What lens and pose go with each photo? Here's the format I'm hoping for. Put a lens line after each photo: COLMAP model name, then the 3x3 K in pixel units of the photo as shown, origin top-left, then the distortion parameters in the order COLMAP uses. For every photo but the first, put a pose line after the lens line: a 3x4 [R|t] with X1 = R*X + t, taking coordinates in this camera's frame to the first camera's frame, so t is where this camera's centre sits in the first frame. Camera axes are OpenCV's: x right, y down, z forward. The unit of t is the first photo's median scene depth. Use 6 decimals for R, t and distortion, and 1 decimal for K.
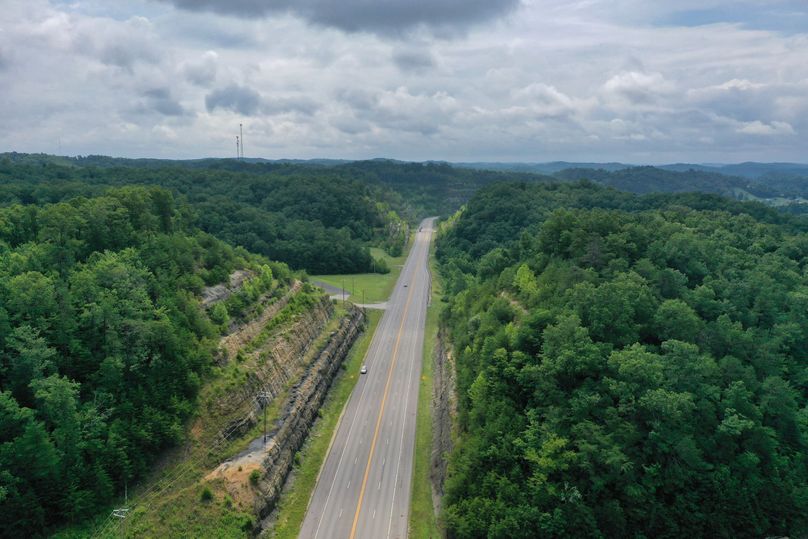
lens RADIAL K [[635.4, 0, 403.4], [0, 635.4, 269.9], [0, 0, 1]] dist [0.000795, 0.005297]
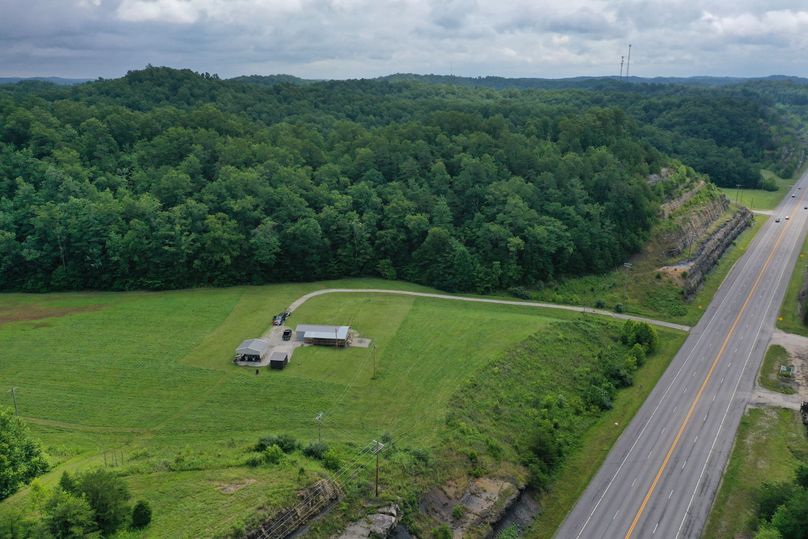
lens RADIAL K [[635.4, 0, 405.4], [0, 635.4, 266.4], [0, 0, 1]] dist [0.000795, 0.005297]
pose [[0.854521, 0.142137, -0.499591, -0.008046], [-0.082710, 0.986793, 0.139278, 0.071069], [0.512789, -0.077694, 0.854992, -0.564845]]
